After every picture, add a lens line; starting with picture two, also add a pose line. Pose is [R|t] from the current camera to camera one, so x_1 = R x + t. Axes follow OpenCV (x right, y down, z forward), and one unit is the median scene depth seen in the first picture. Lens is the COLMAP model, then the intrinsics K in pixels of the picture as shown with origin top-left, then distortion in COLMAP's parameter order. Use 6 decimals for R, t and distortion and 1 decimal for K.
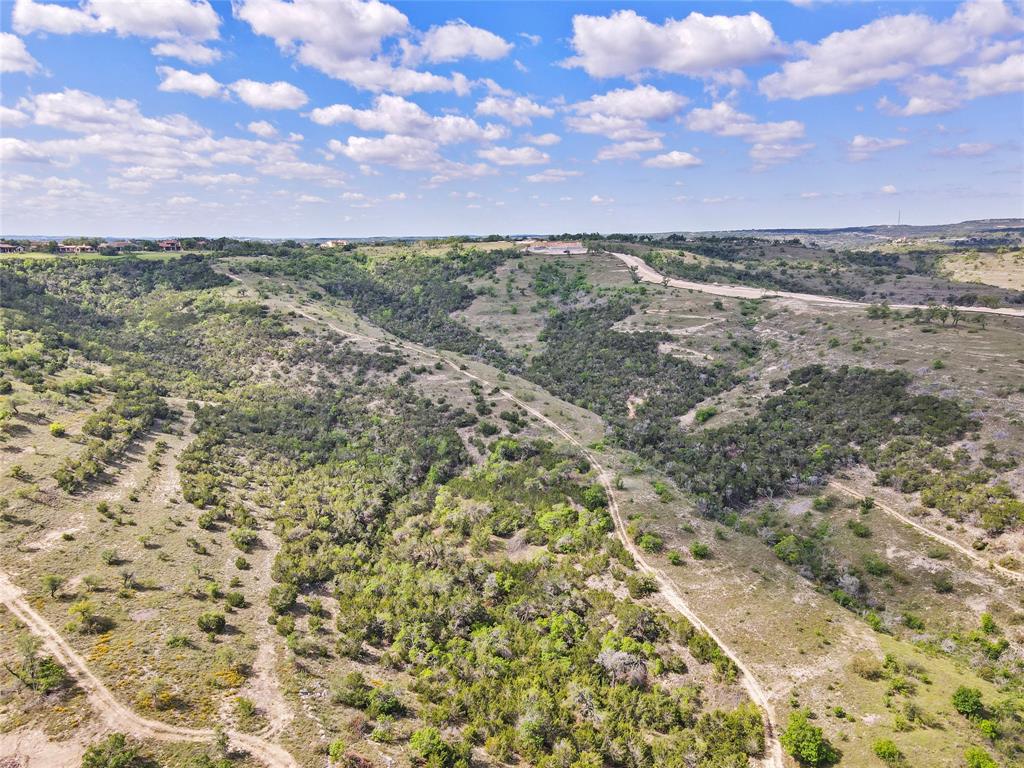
lens RADIAL K [[731.7, 0, 520.0], [0, 731.7, 383.8], [0, 0, 1]] dist [0.103196, -0.023419]
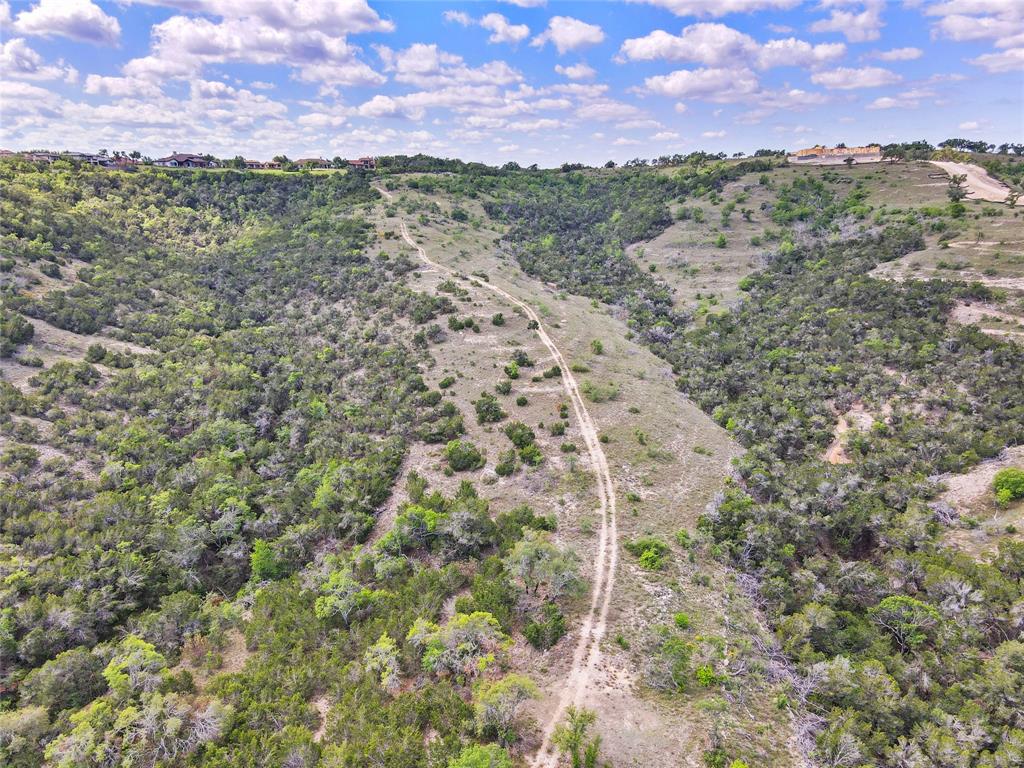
lens RADIAL K [[731.7, 0, 513.2], [0, 731.7, 378.9], [0, 0, 1]] dist [0.103196, -0.023419]
pose [[0.914070, 0.102297, -0.392444, 0.083219], [-0.076532, 0.993789, 0.080791, -0.015301], [0.398271, -0.043814, 0.916221, 0.272409]]
